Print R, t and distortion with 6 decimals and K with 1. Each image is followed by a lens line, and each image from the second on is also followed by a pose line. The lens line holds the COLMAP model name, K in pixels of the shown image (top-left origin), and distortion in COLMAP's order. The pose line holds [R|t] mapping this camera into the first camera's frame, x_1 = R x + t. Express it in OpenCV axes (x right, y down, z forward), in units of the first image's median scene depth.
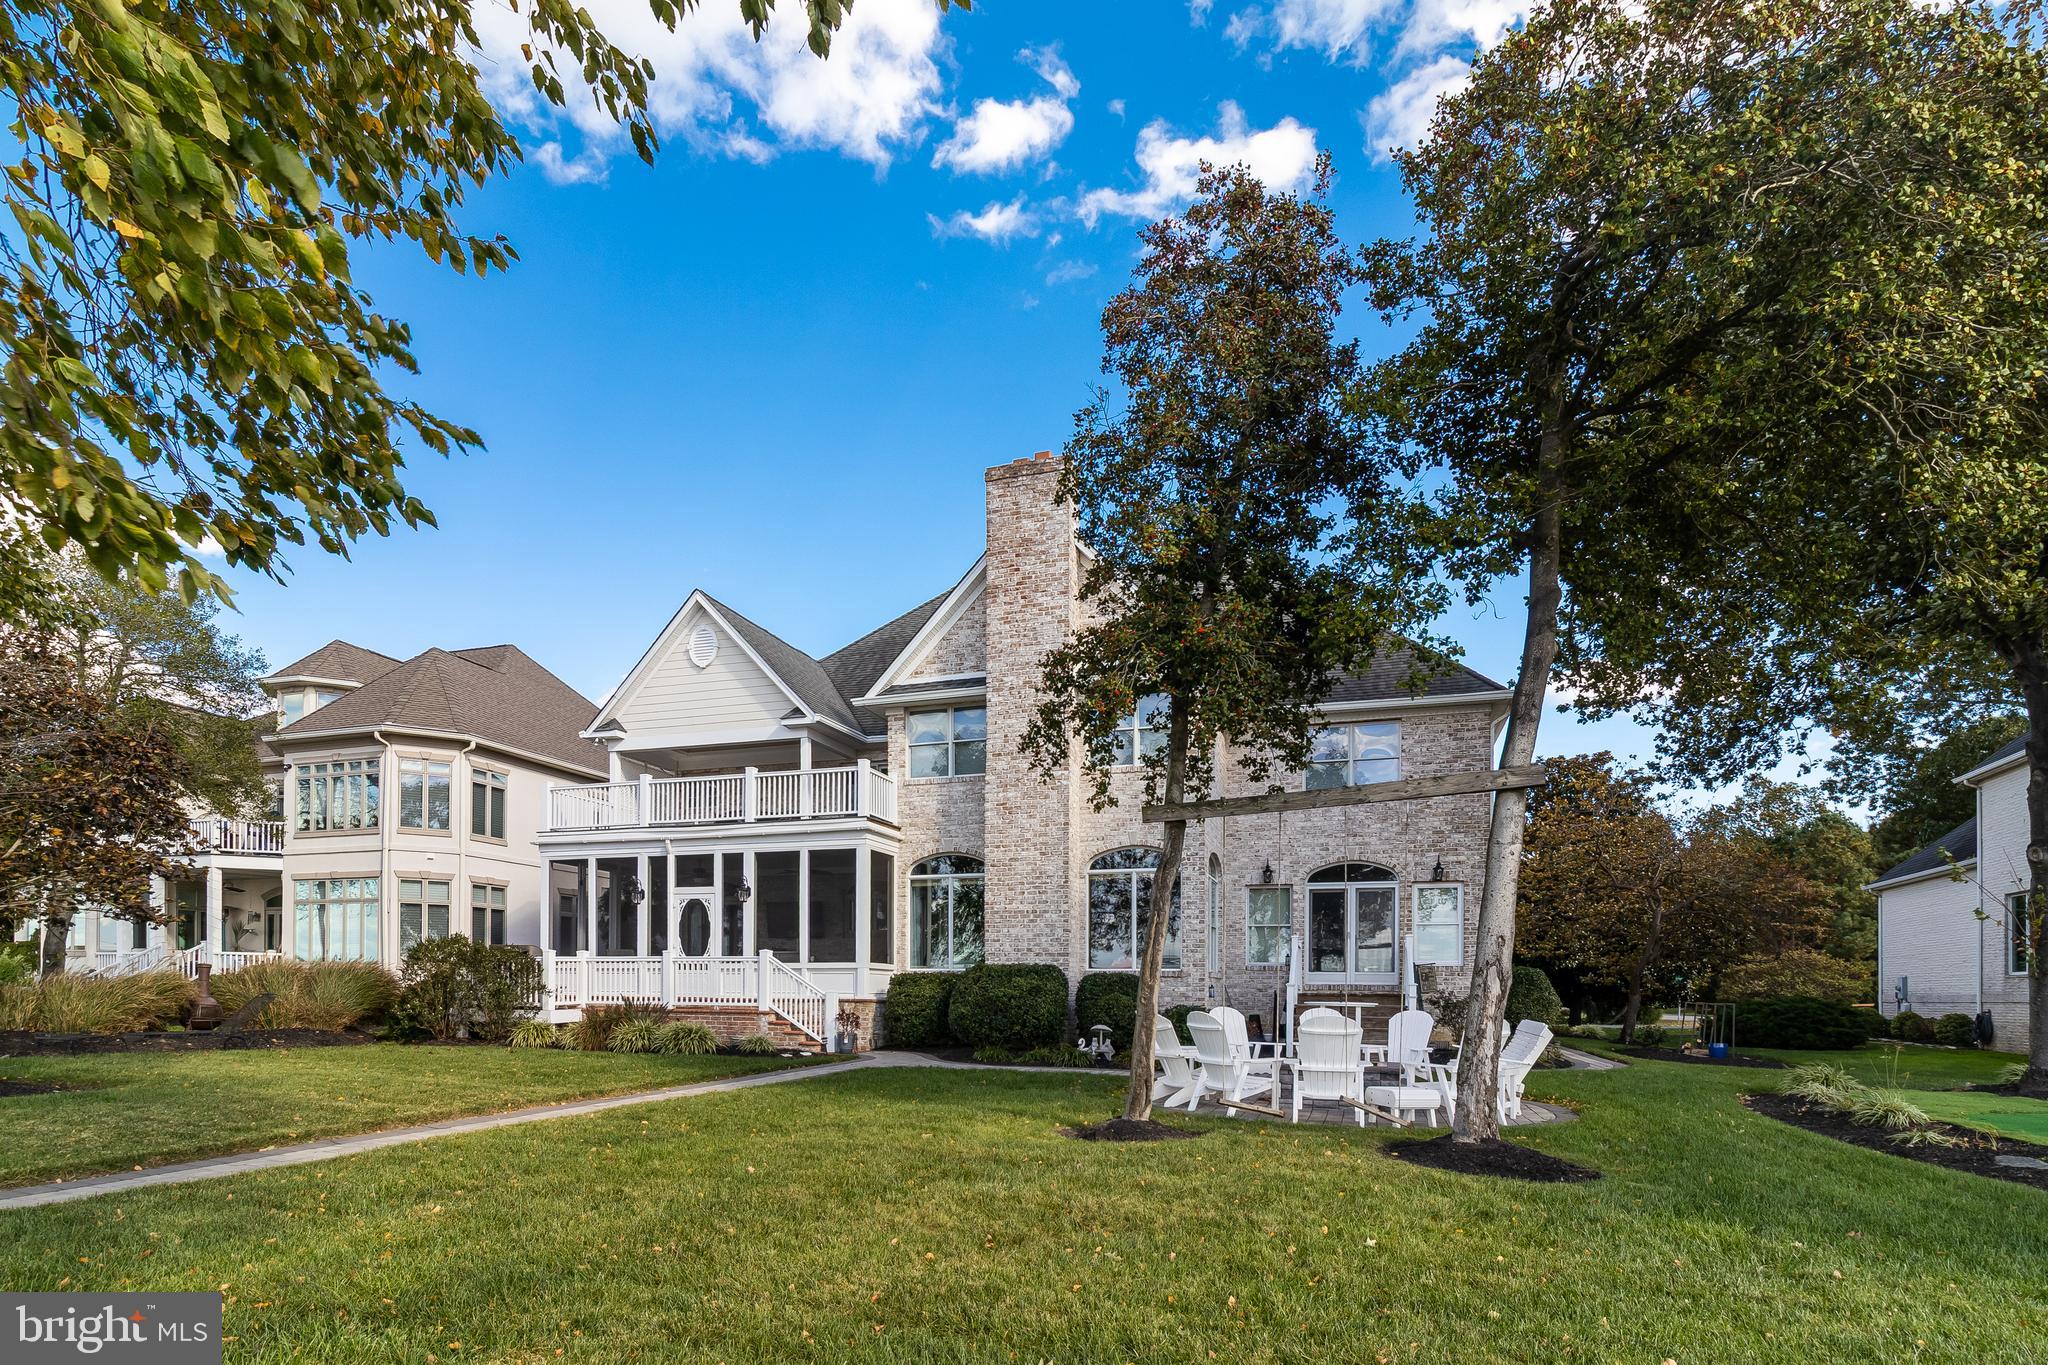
lens RADIAL K [[1026.5, 0, 1024.0], [0, 1026.5, 682.5], [0, 0, 1]] dist [0.000617, 0.000412]
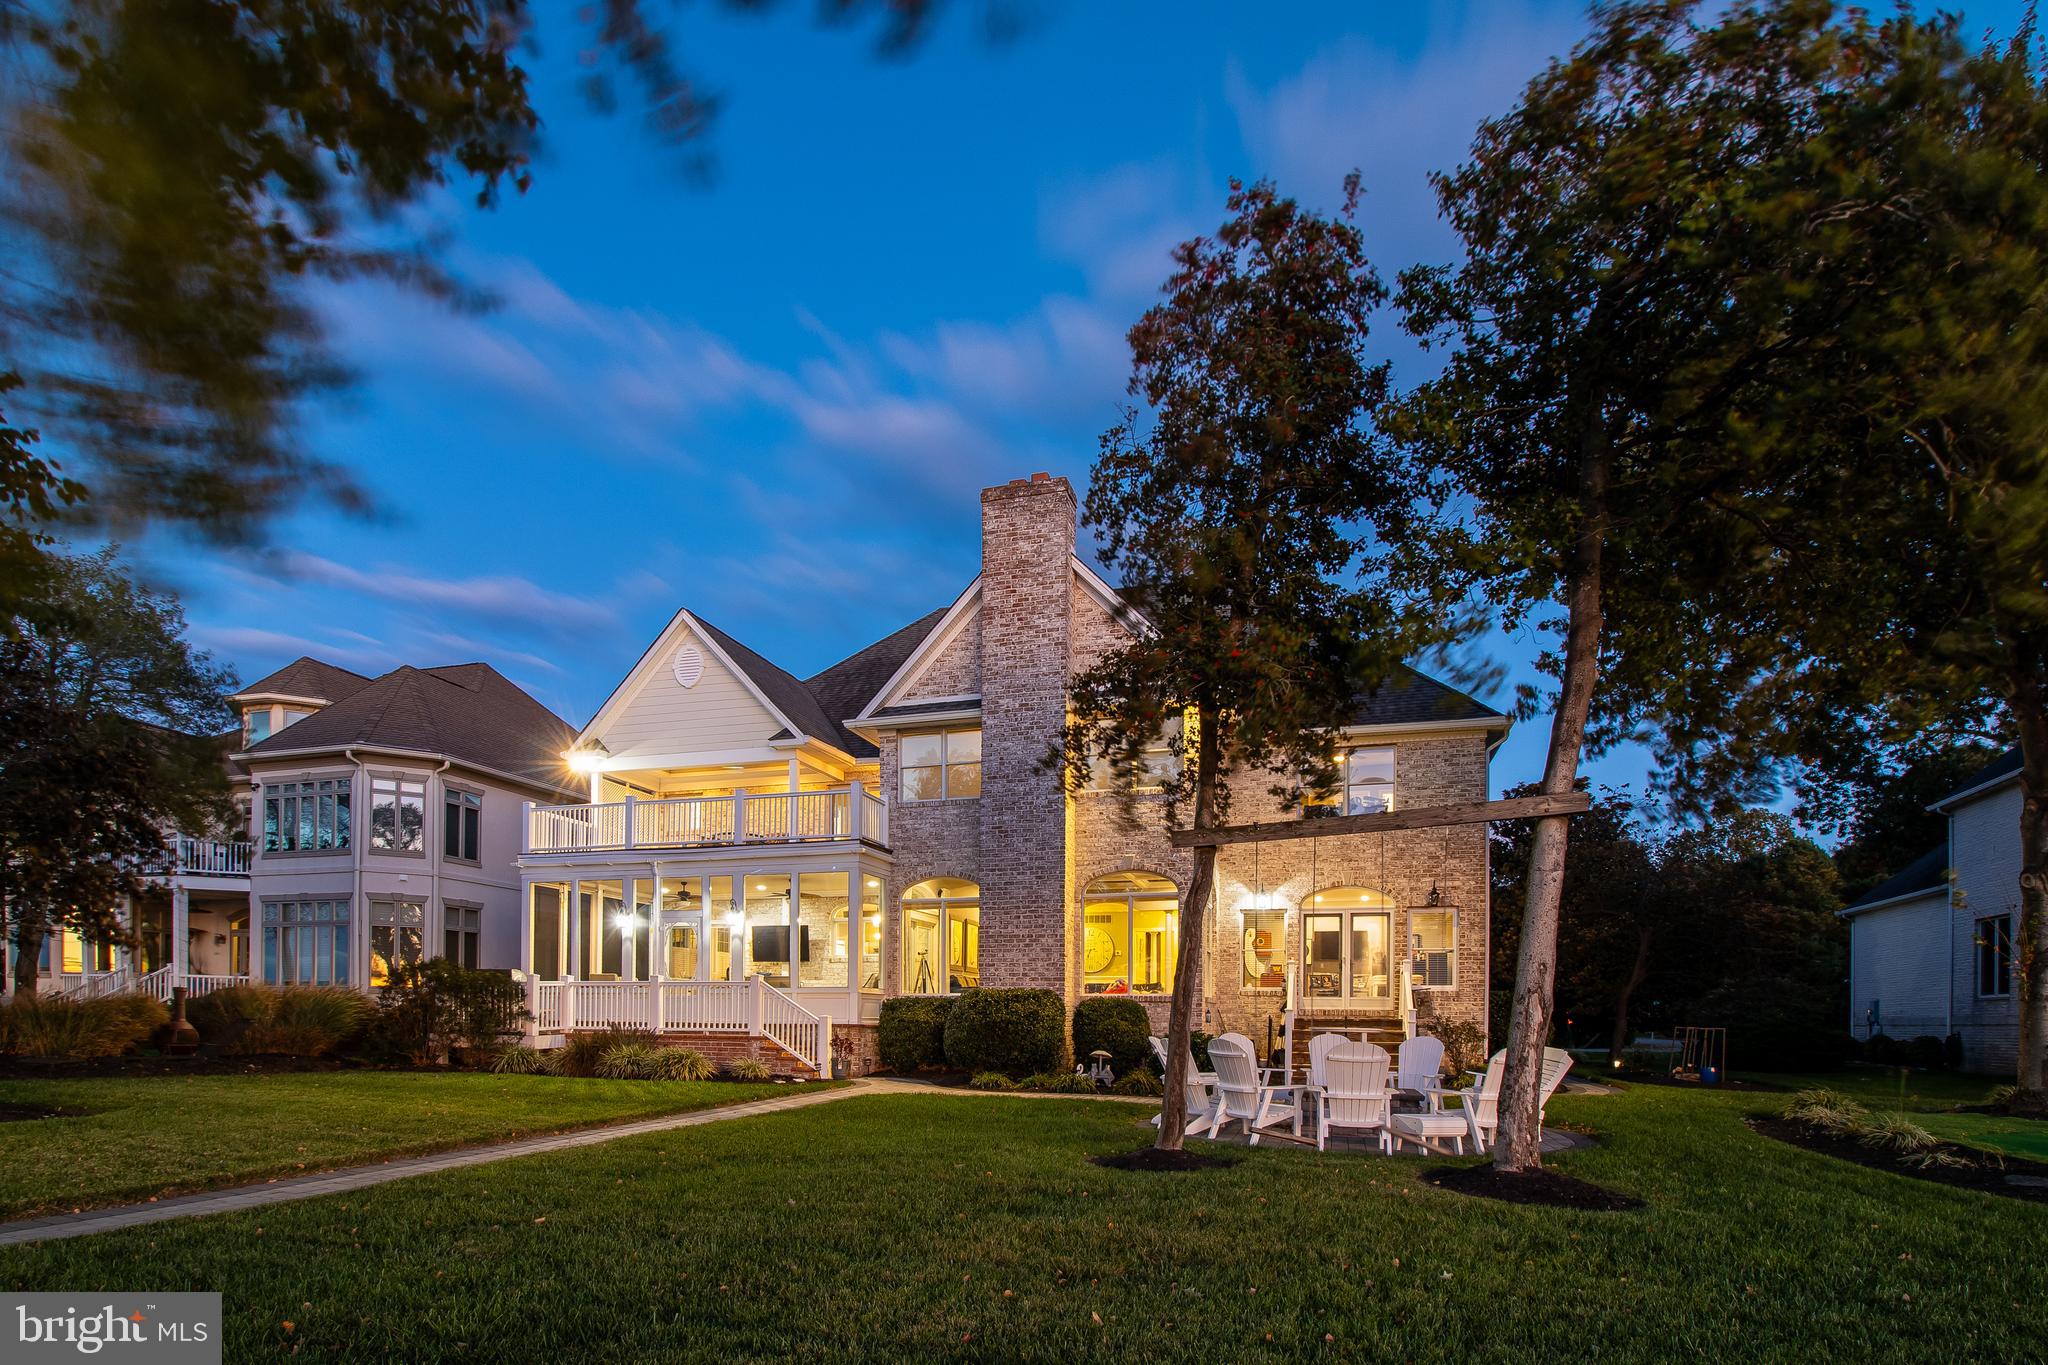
lens RADIAL K [[1028.3, 0, 1020.0], [0, 1028.3, 704.6], [0, 0, 1]] dist [0.010051, -0.017350]
pose [[0.999677, 0.007174, 0.024368, -0.025831], [-0.007154, 0.999974, -0.000906, 0.000492], [-0.024374, 0.000731, 0.999703, 0.005945]]
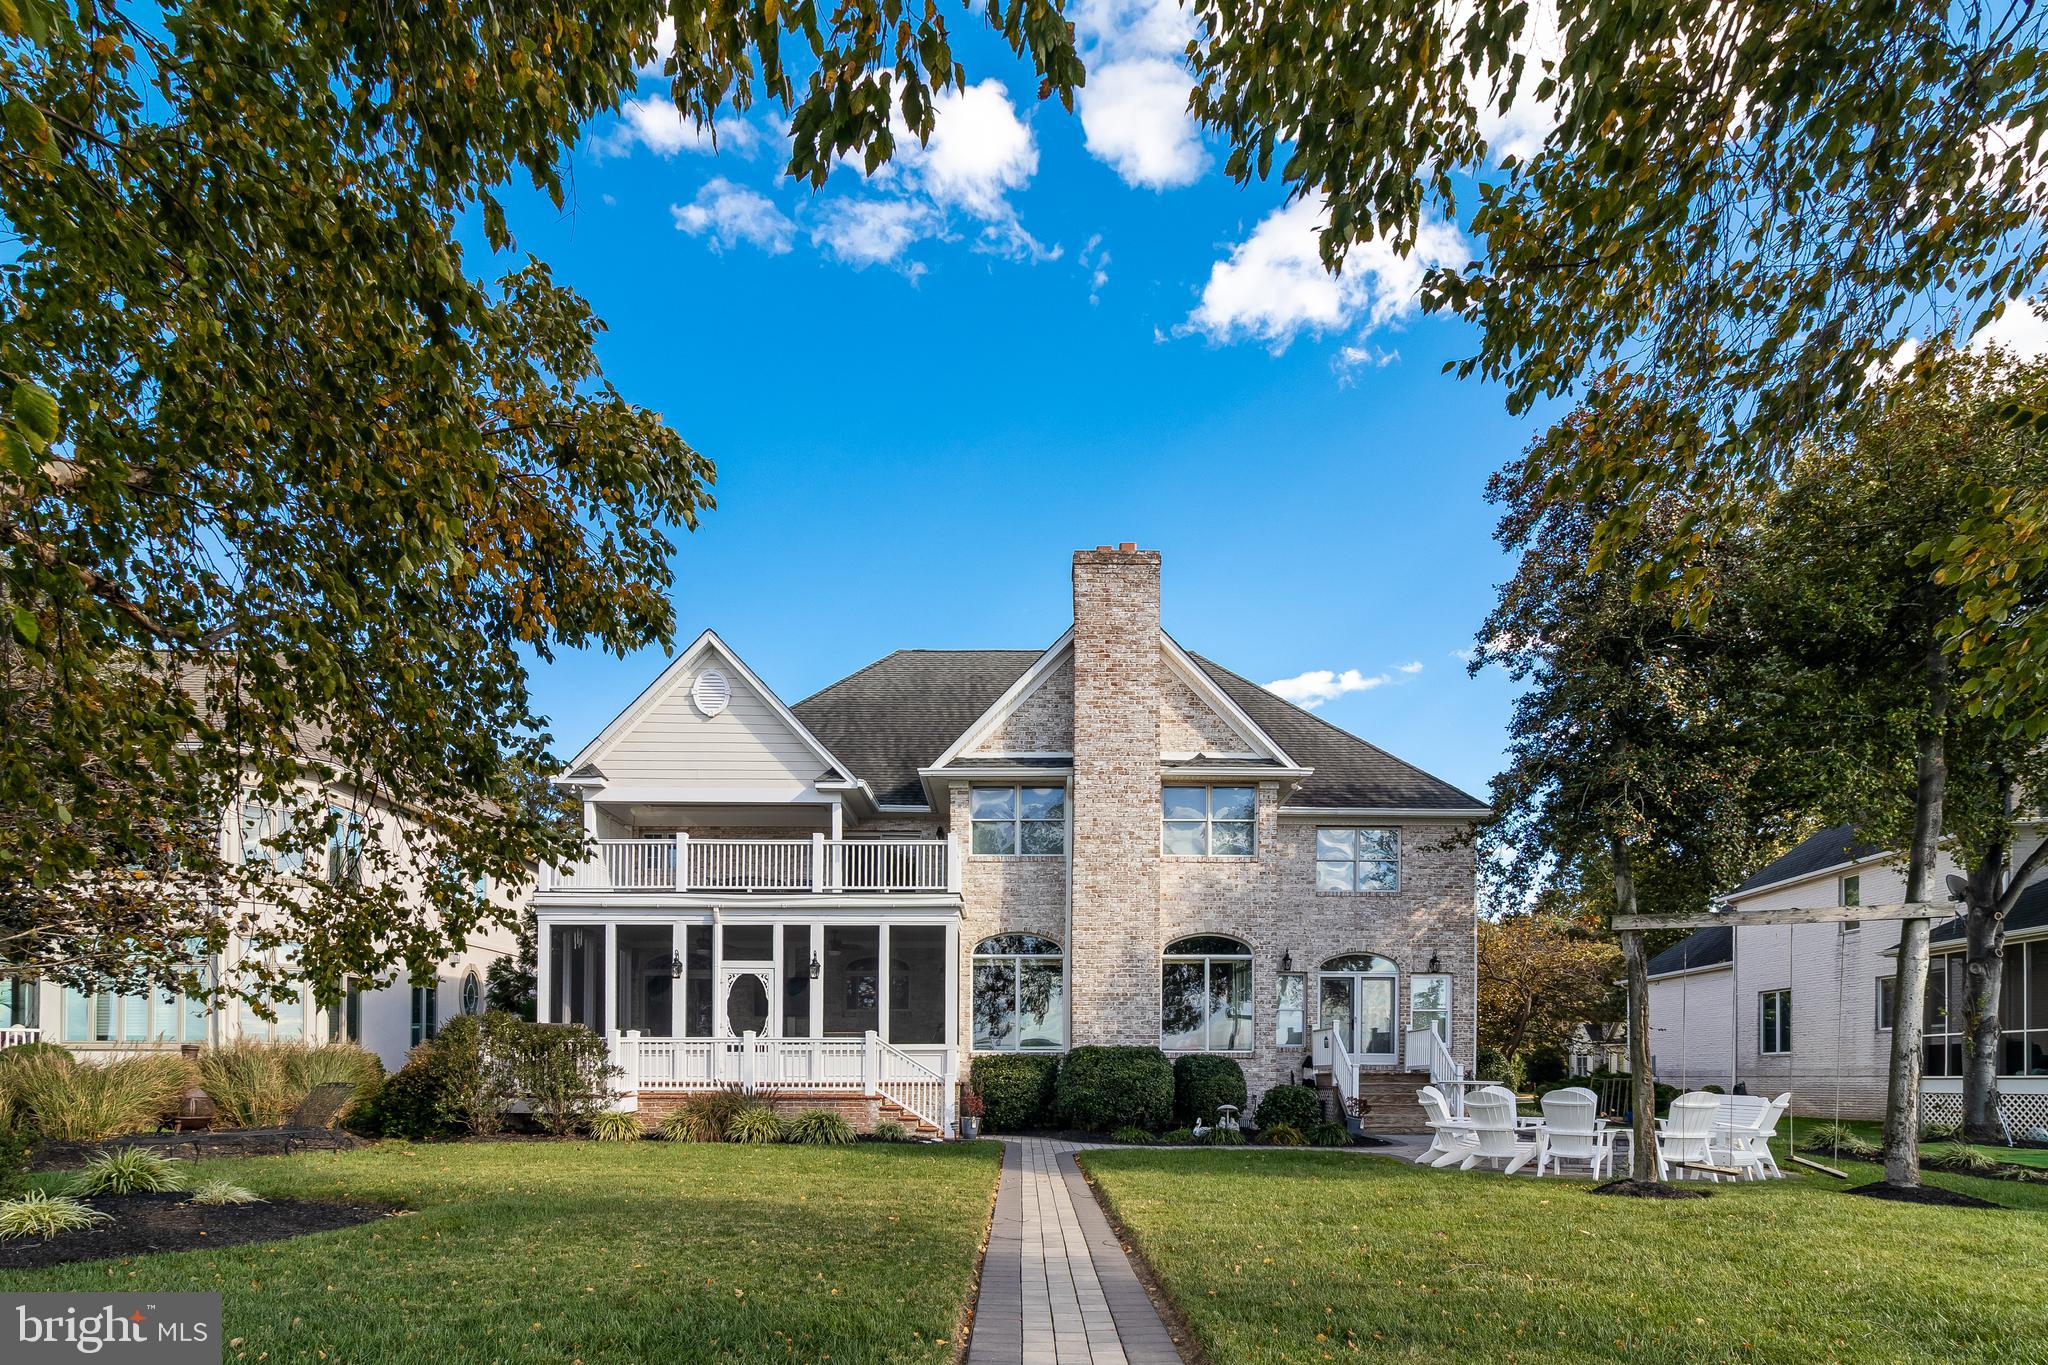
lens RADIAL K [[1089.8, 0, 1033.2], [0, 1089.8, 703.7], [0, 0, 1]] dist [-0.006015, 0.010844]
pose [[0.940872, 0.101951, 0.323056, -0.459495], [-0.091139, 0.994658, -0.048460, -0.005678], [-0.326271, 0.016152, 0.945138, -0.007033]]
